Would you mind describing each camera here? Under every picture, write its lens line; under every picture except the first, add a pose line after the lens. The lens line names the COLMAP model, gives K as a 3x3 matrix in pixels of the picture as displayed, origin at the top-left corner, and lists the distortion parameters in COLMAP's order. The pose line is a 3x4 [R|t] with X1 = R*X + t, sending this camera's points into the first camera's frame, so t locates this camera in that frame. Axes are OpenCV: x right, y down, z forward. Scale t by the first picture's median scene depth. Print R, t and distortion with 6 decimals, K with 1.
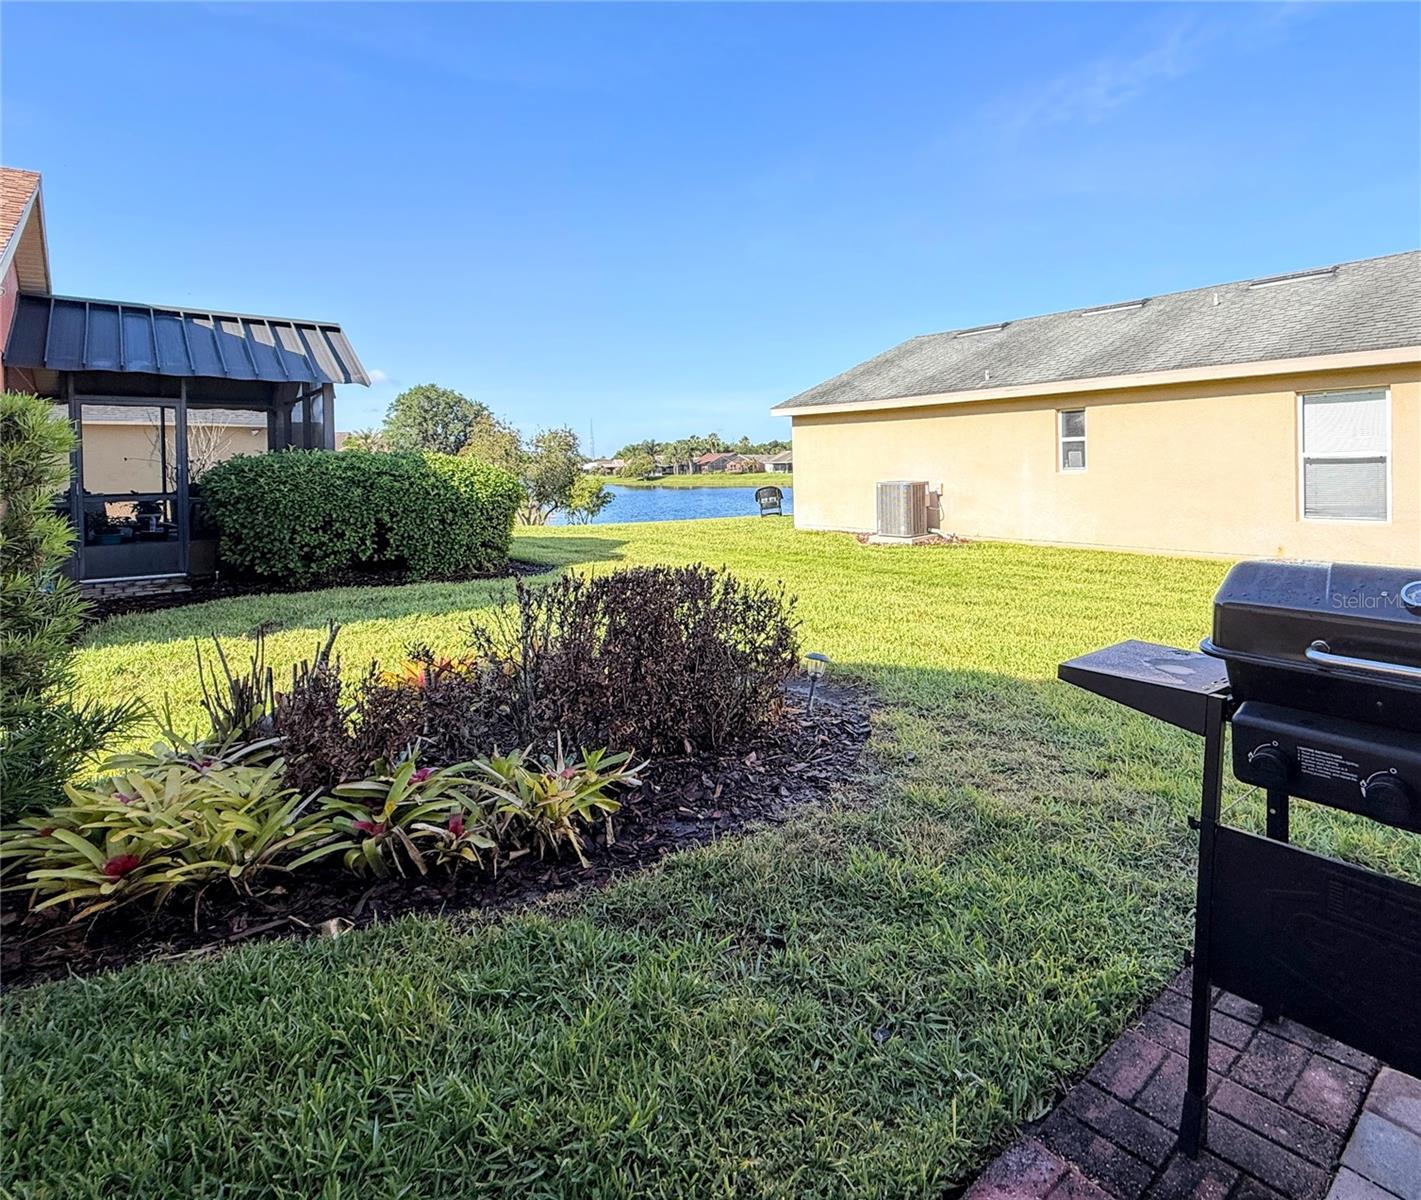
lens RADIAL K [[798.8, 0, 824.2], [0, 798.8, 472.6], [0, 0, 1]] dist [-0.006249, 0.004254]
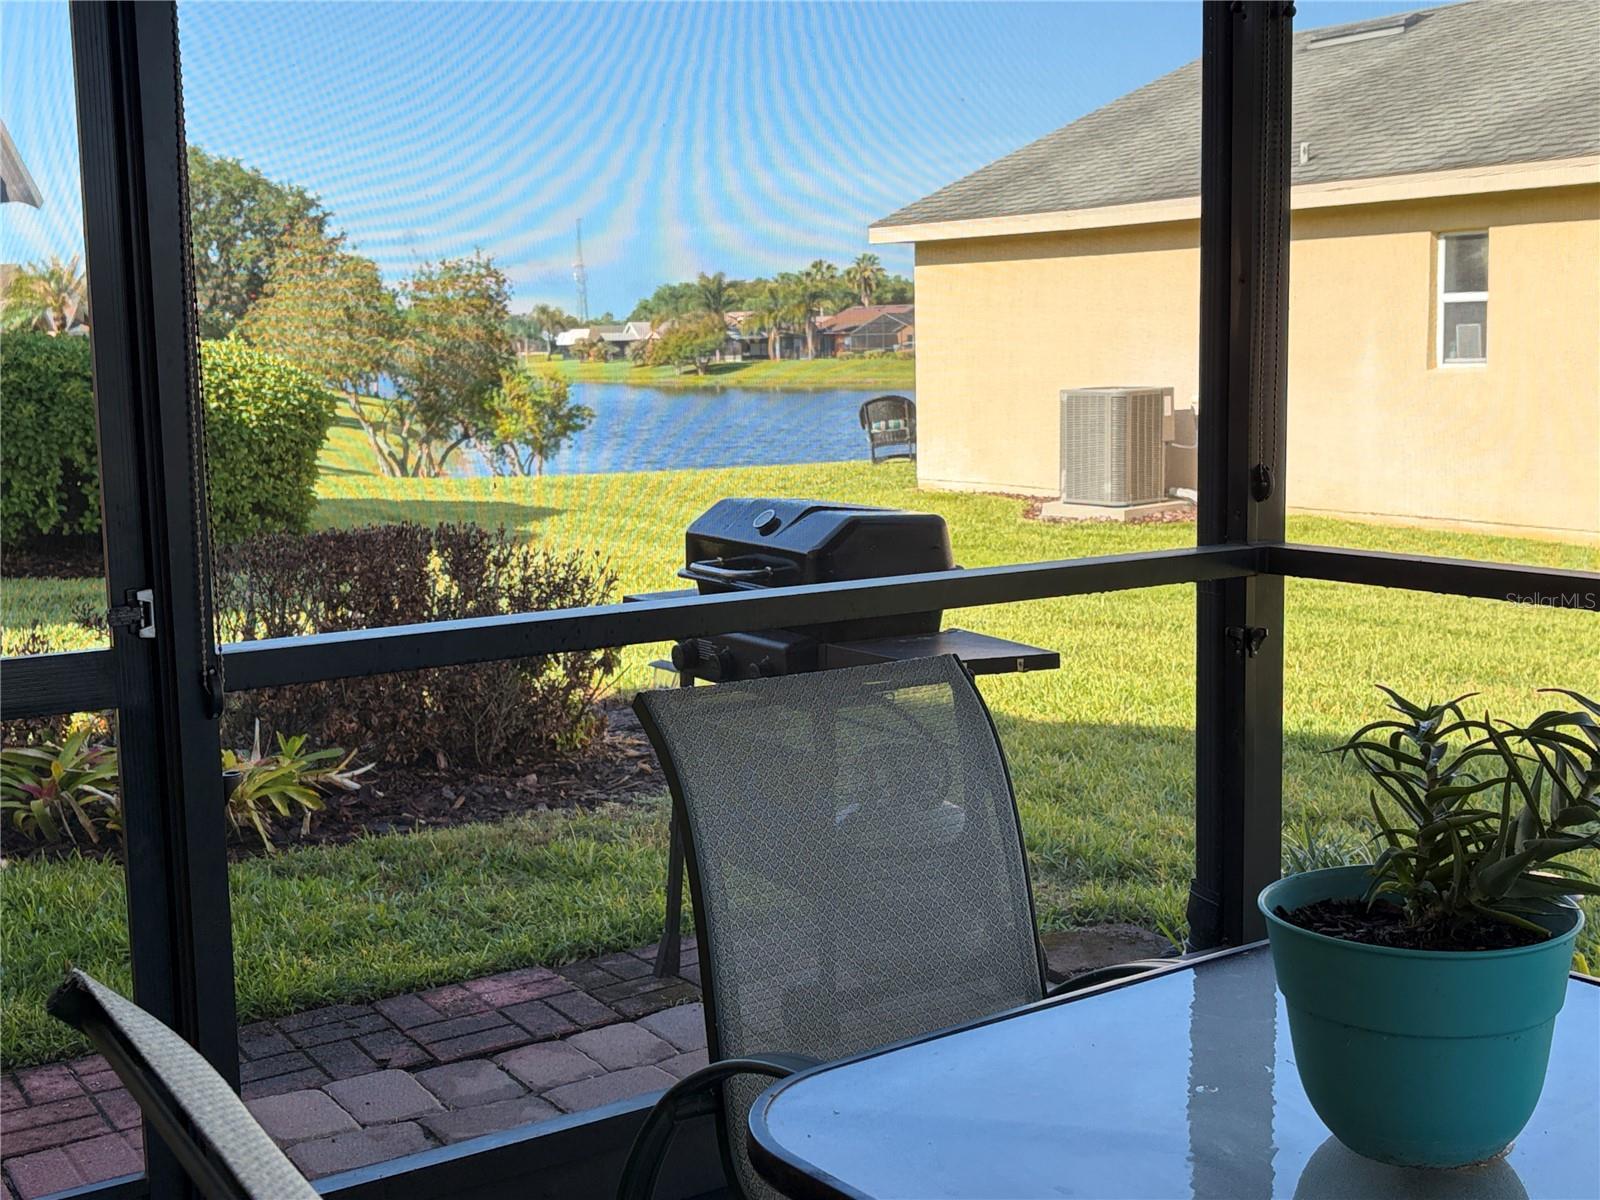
lens RADIAL K [[1917.2, 0, 815.8], [0, 1917.2, 607.6], [0, 0, 1]] dist [0.038090, 0.000000]
pose [[0.988745, 0.018353, -0.148482, 0.130186], [0.001040, 0.991581, 0.129485, -0.010038], [0.149609, -0.128182, 0.980401, -0.206291]]
